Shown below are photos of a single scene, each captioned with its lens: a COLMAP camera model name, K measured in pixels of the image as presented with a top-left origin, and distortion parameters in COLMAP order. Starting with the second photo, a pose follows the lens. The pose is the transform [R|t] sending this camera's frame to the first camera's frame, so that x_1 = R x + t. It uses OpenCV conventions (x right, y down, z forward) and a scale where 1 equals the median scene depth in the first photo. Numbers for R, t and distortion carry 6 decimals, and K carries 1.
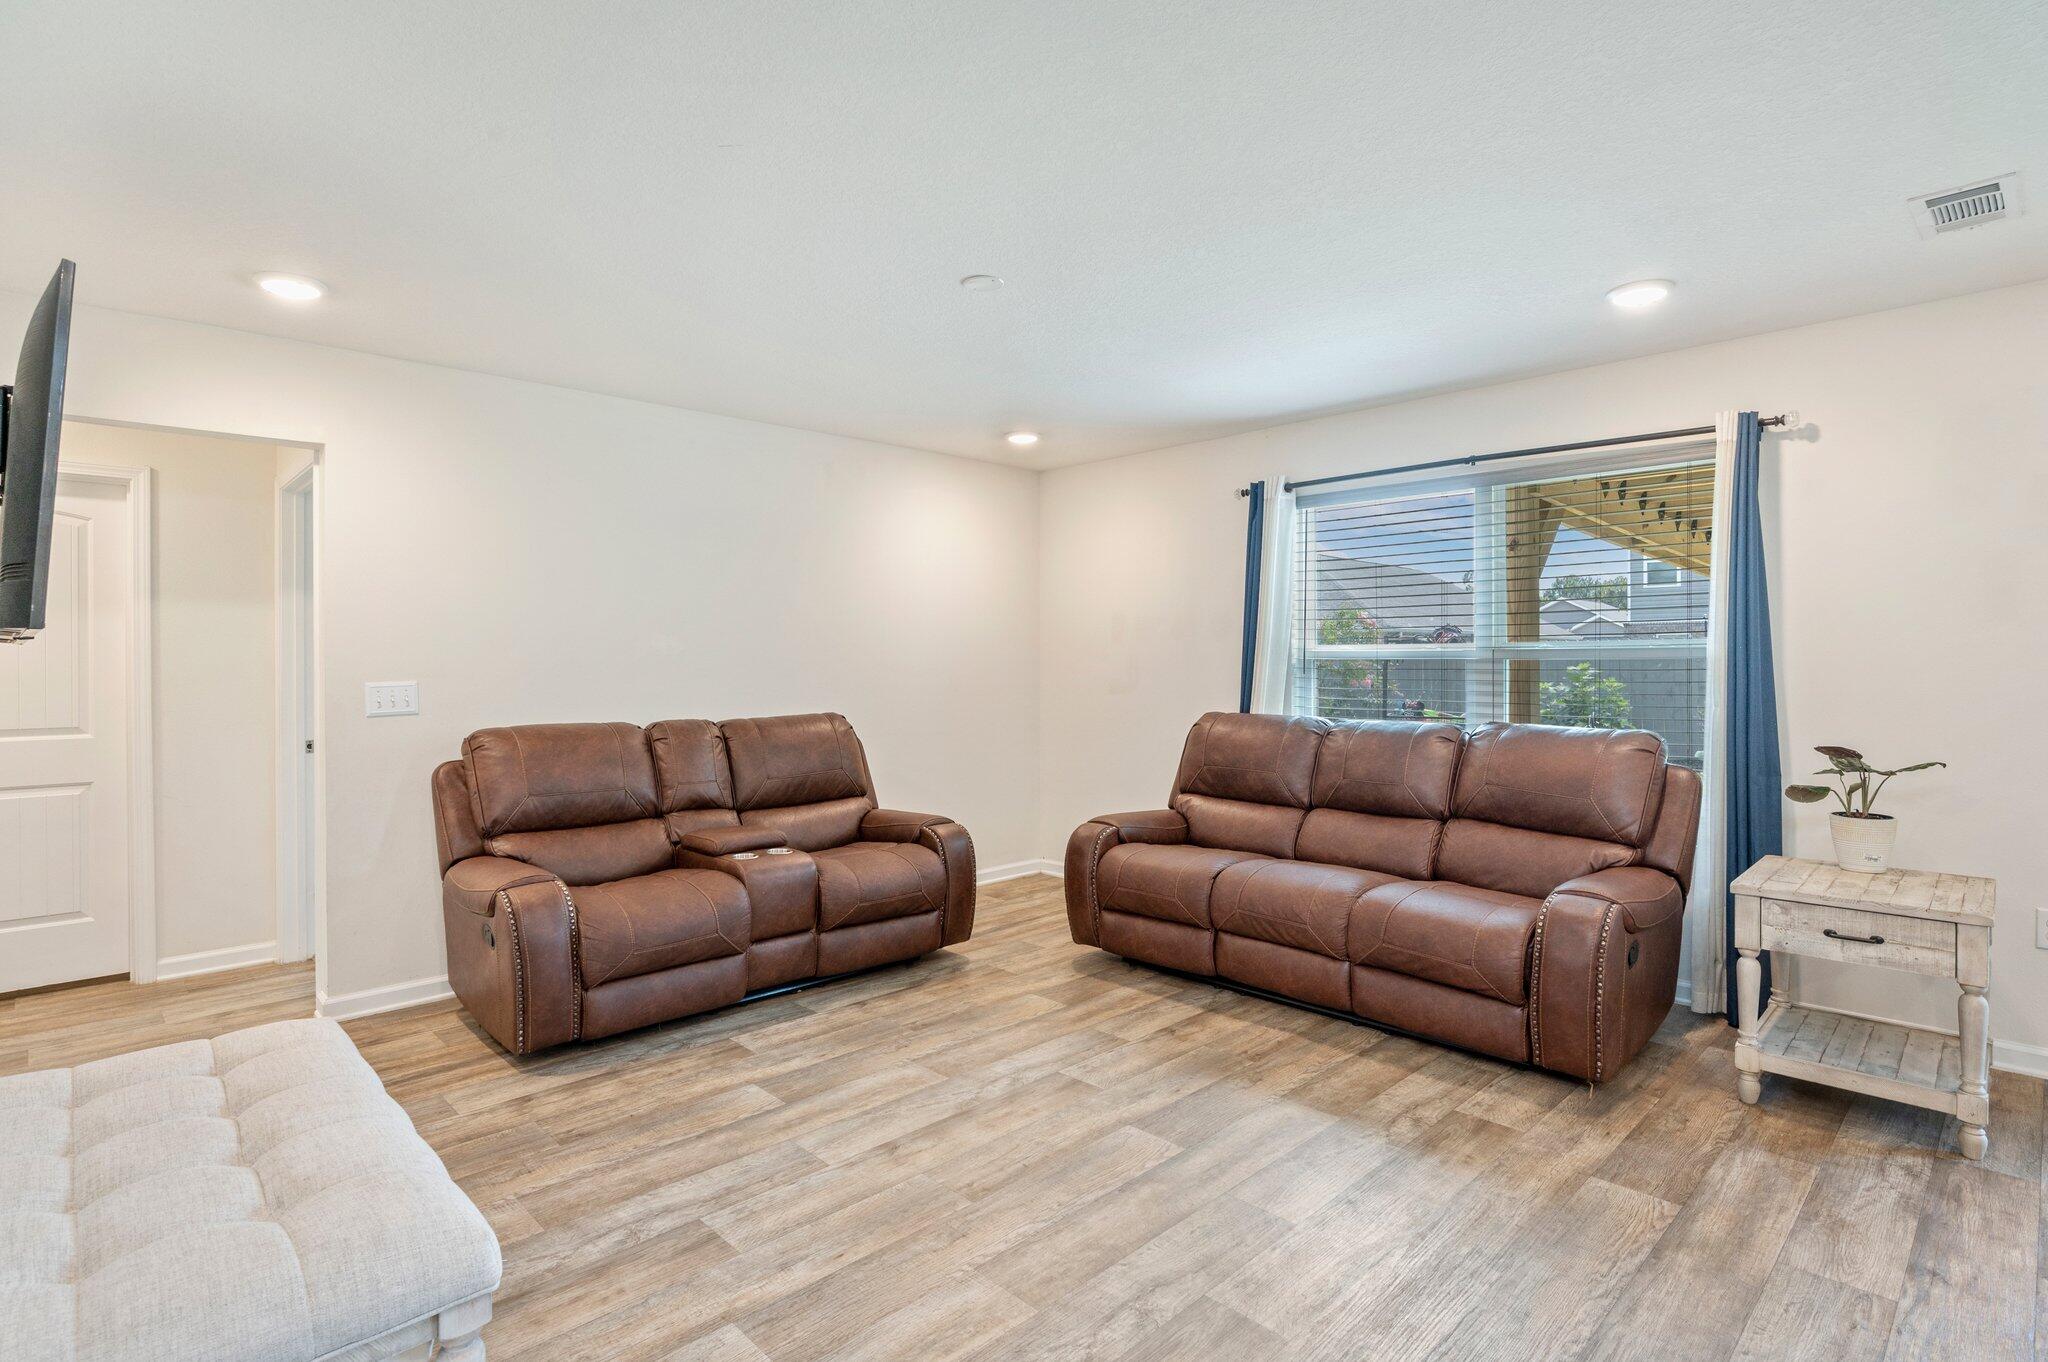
lens RADIAL K [[1034.0, 0, 1070.0], [0, 1034.0, 645.8], [0, 0, 1]] dist [-0.010164, -0.000260]
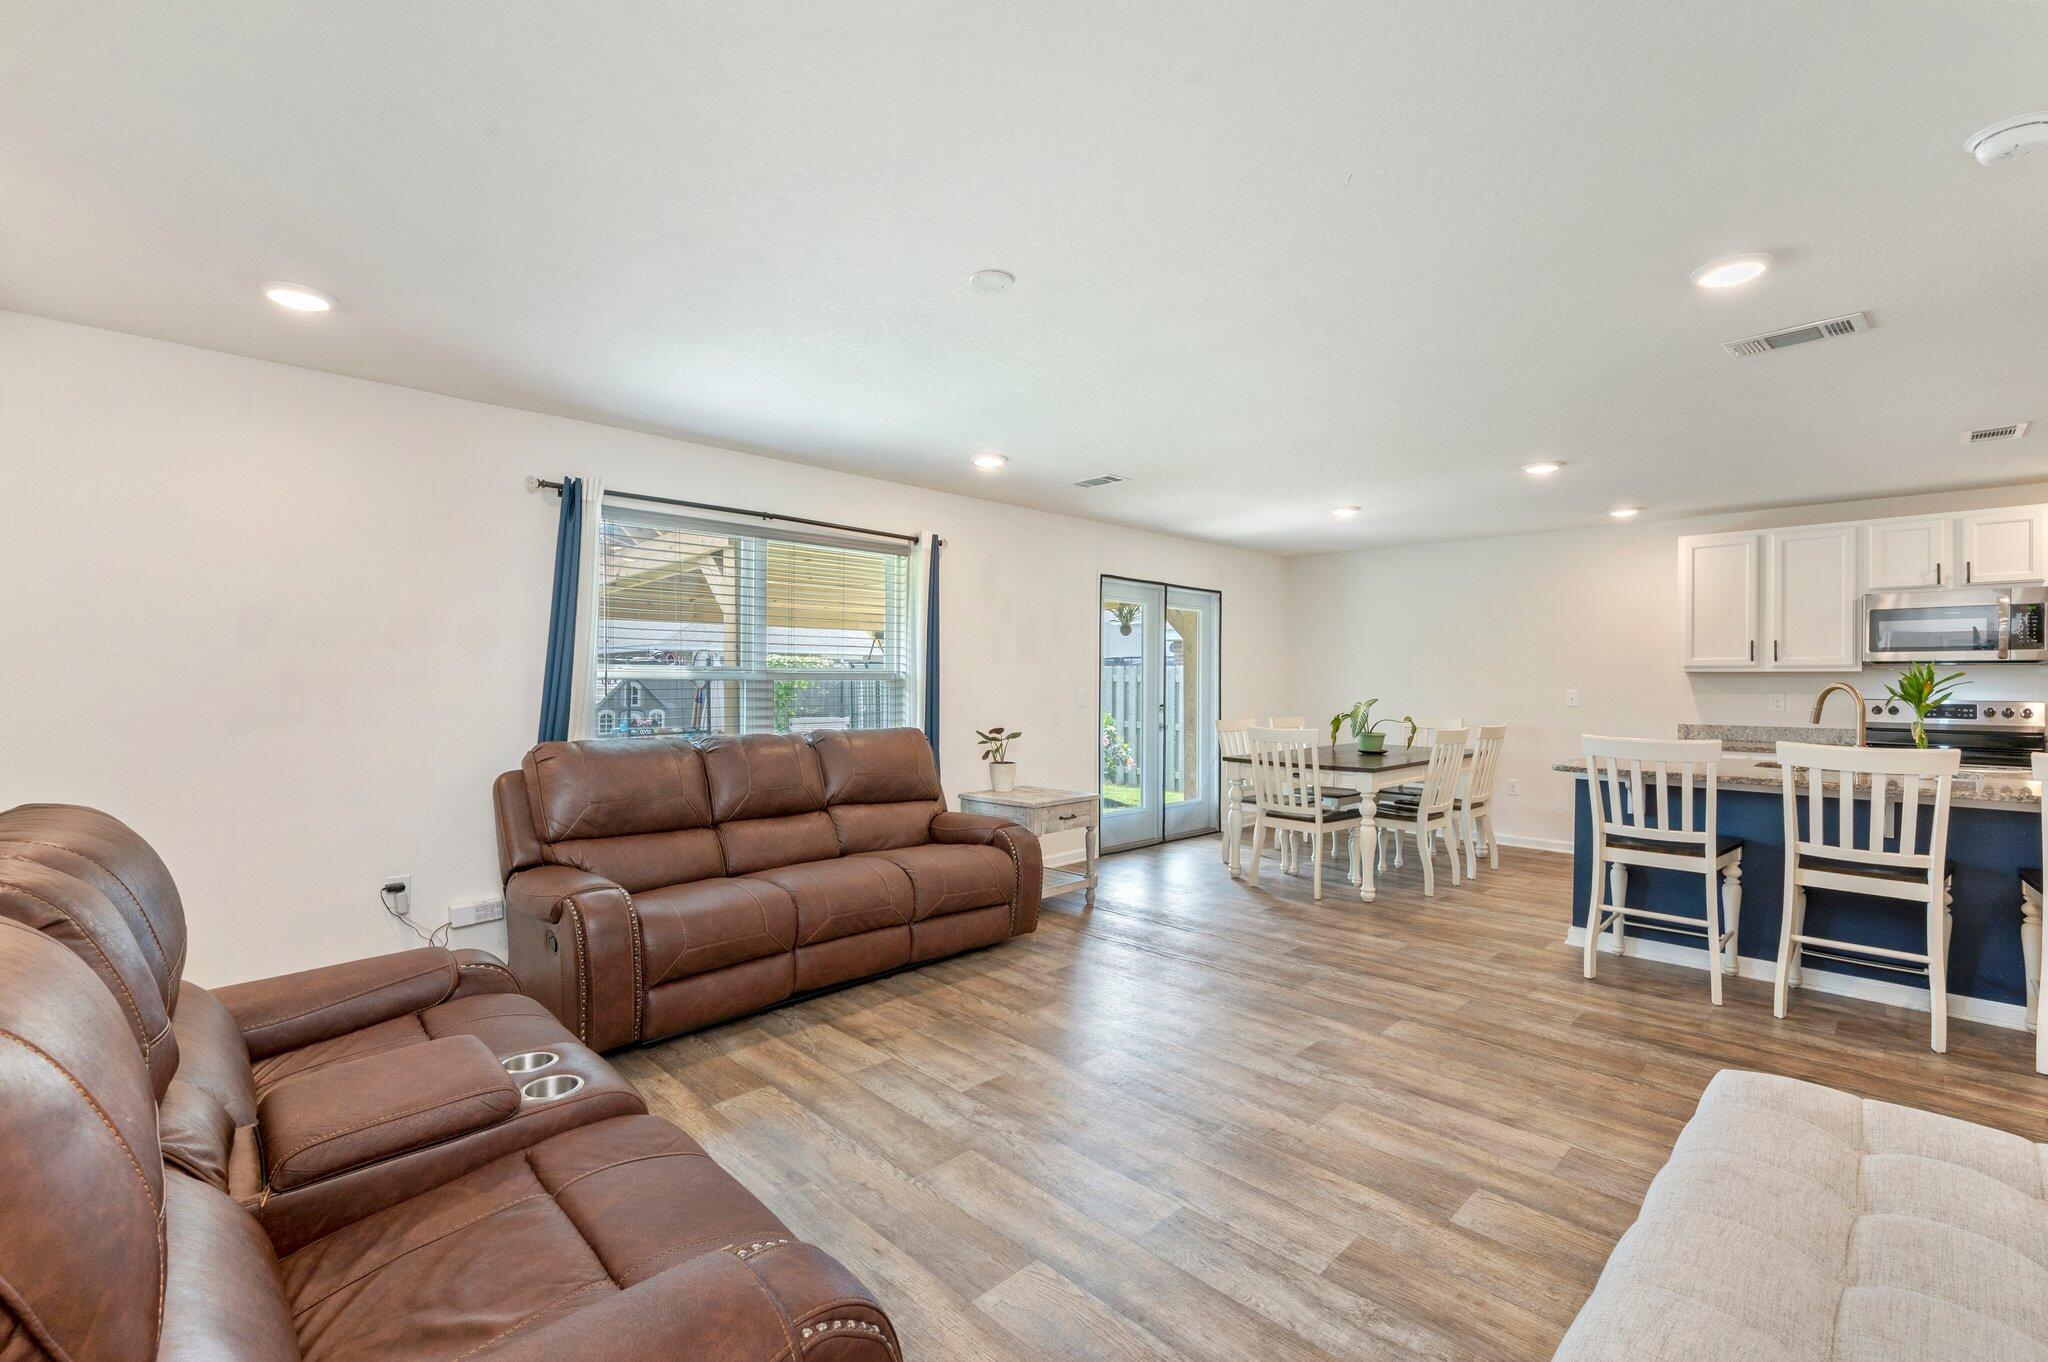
lens RADIAL K [[872.3, 0, 1022.0], [0, 872.3, 682.2], [0, 0, 1]] dist [-0.002325, 0.001357]
pose [[0.017133, 0.000170, 0.999853, -0.868674], [-0.017167, 0.999853, 0.000124, 0.013429], [-0.999706, -0.017167, 0.017134, 0.946350]]
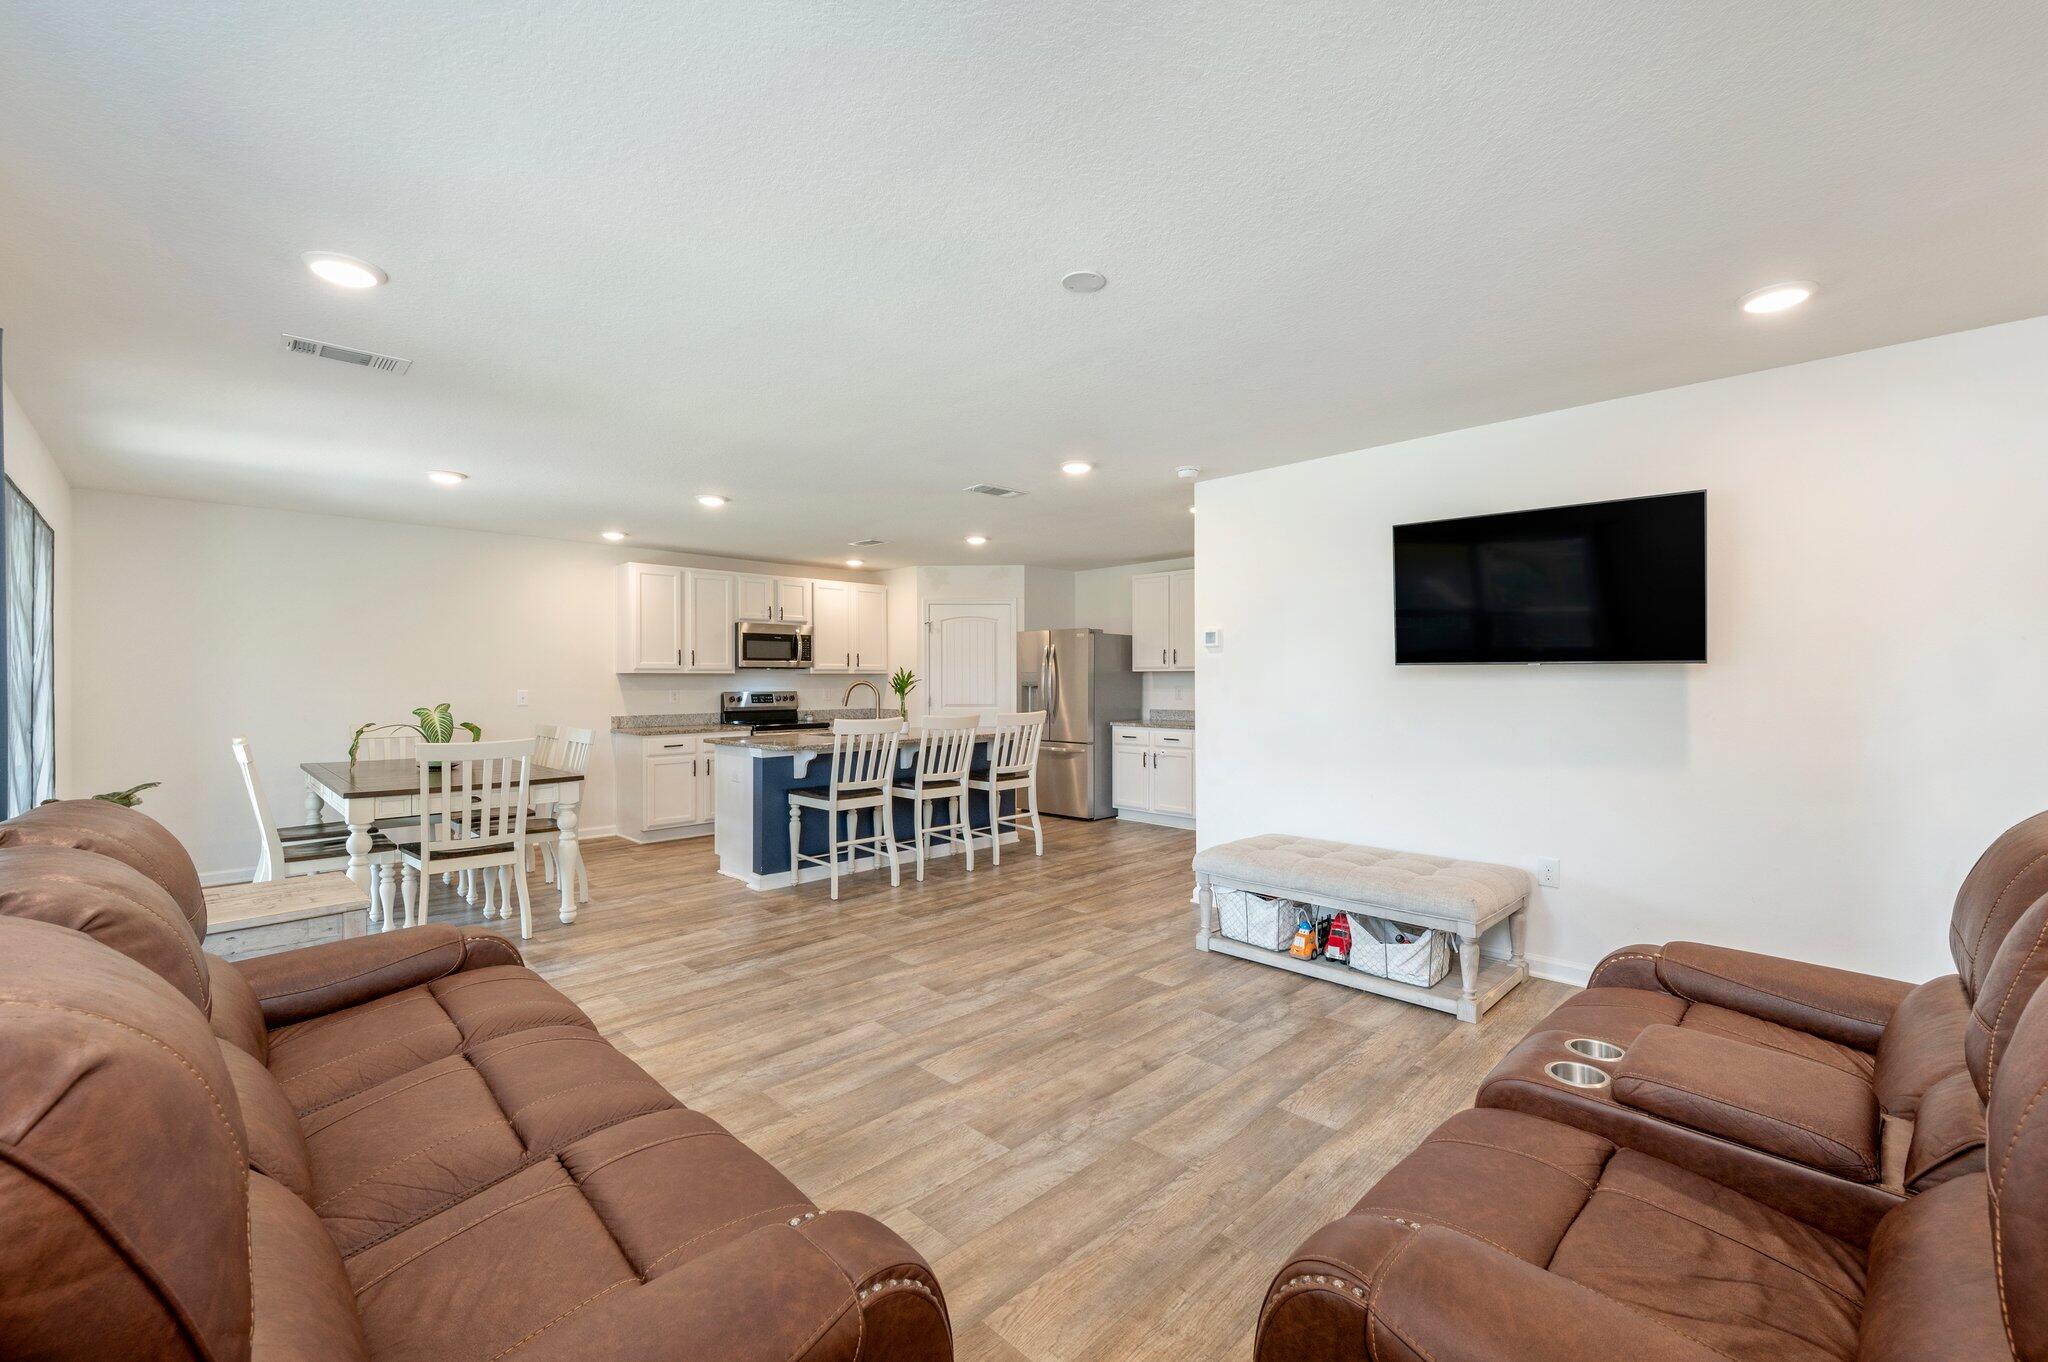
lens RADIAL K [[835.9, 0, 1030.4], [0, 835.9, 682.1], [0, 0, 1]] dist [-0.002896, -0.000012]
pose [[-0.999750, 0.007921, 0.020923, -0.047166], [0.007674, 0.999901, -0.011836, 0.024746], [-0.021015, -0.011672, -0.999711, 1.735765]]
